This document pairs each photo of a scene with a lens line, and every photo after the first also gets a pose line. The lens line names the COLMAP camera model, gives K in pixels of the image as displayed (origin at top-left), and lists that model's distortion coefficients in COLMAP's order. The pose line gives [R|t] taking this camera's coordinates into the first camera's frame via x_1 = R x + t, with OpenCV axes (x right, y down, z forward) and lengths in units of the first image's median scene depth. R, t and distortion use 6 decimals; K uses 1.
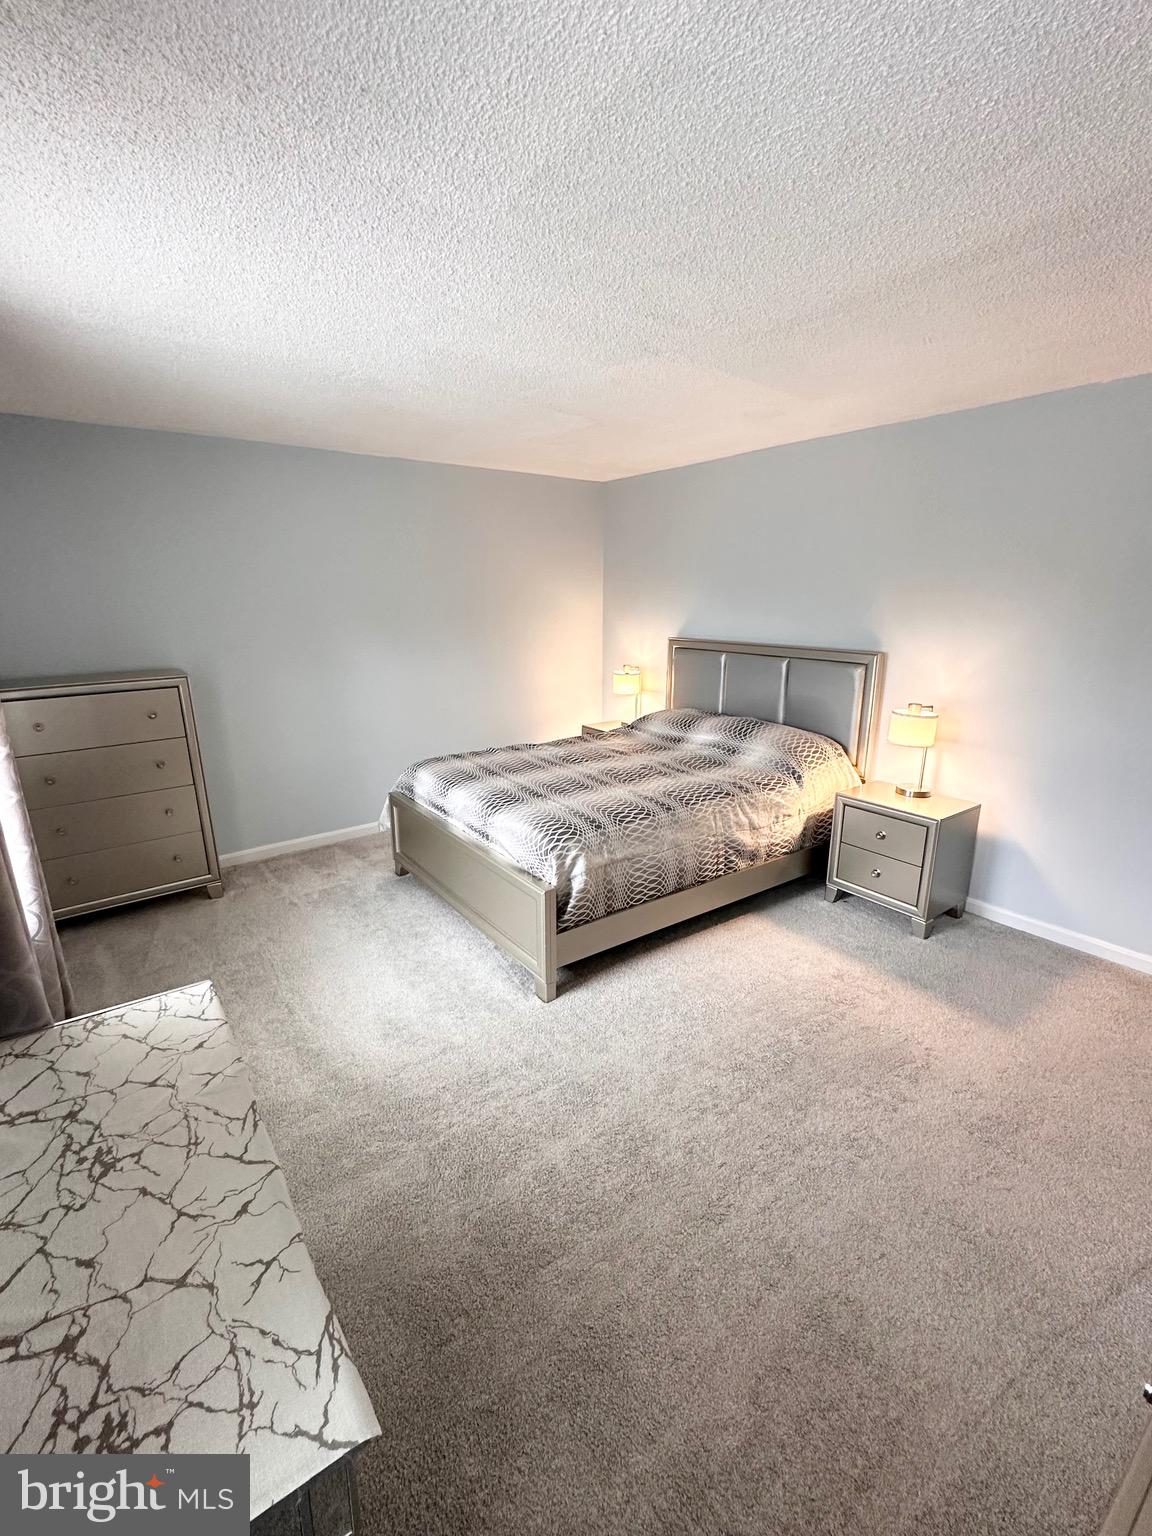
lens RADIAL K [[664.5, 0, 576.0], [0, 664.5, 768.0], [0, 0, 1]] dist [0.000113, 0.000024]
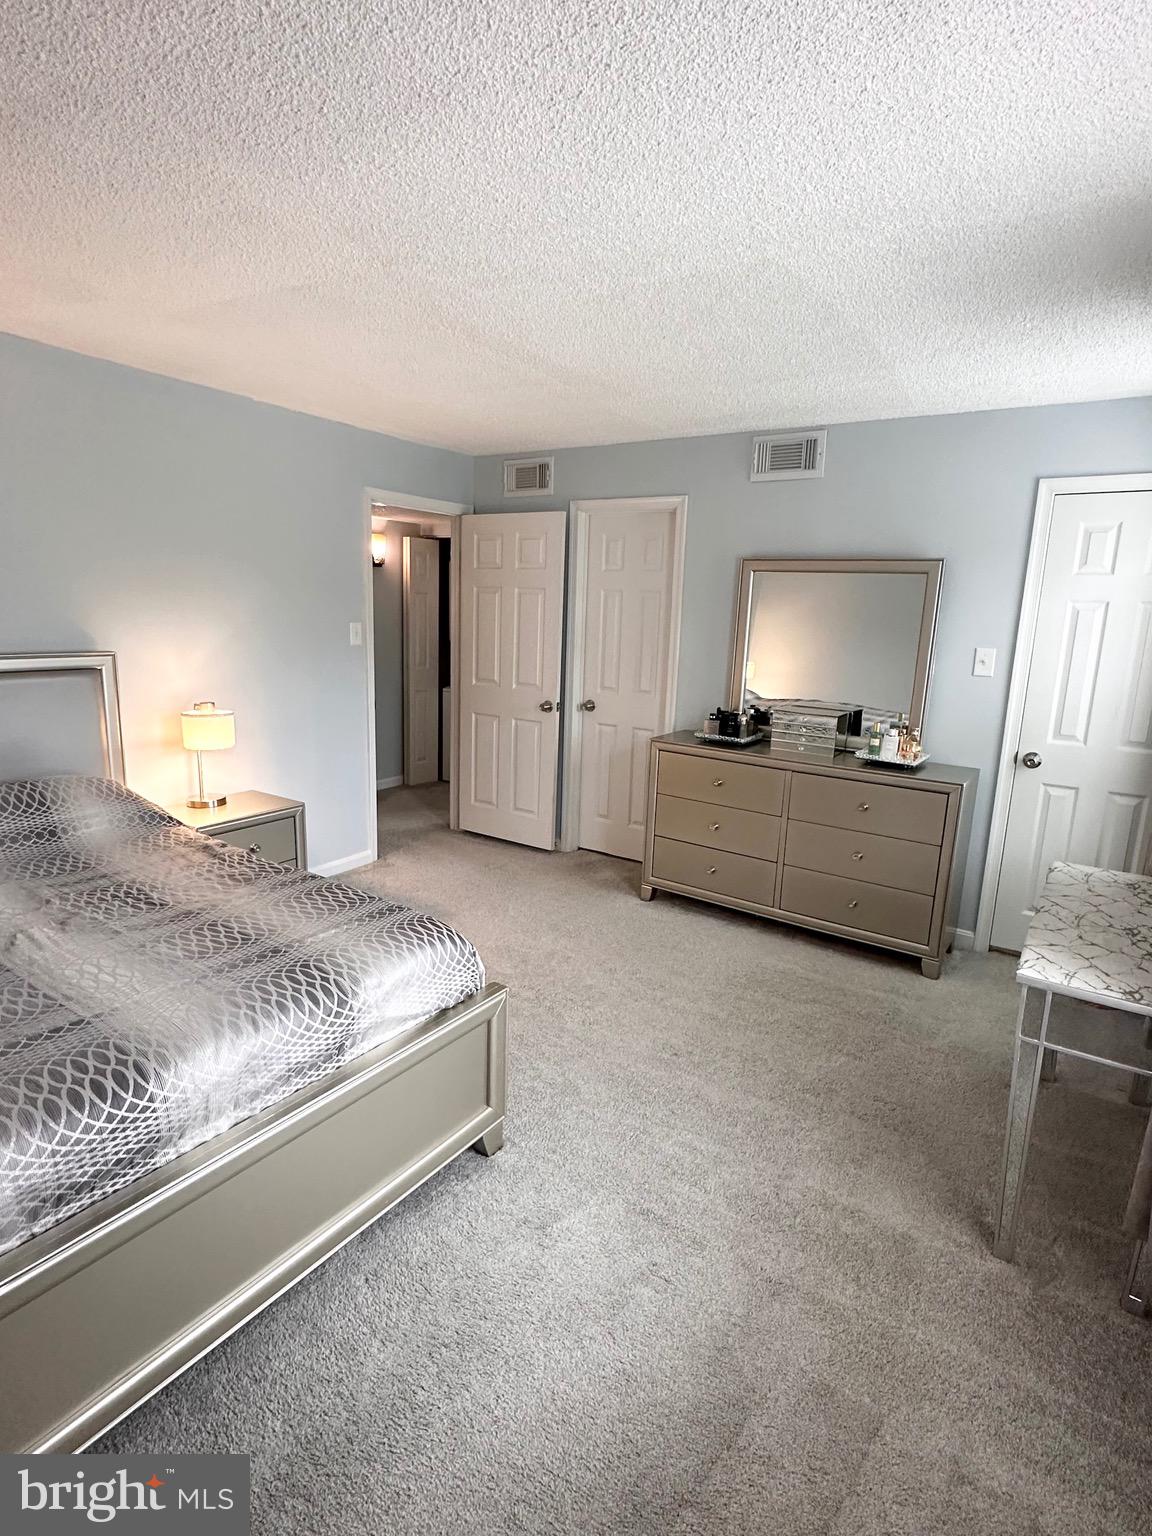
lens RADIAL K [[799.9, 0, 576.0], [0, 799.9, 768.0], [0, 0, 1]] dist [0.000273, 0.000086]
pose [[-0.332246, -0.194800, 0.922857, -1.439138], [0.210426, 0.938470, 0.273852, -0.451485], [-0.919420, 0.285179, -0.270812, 1.928354]]
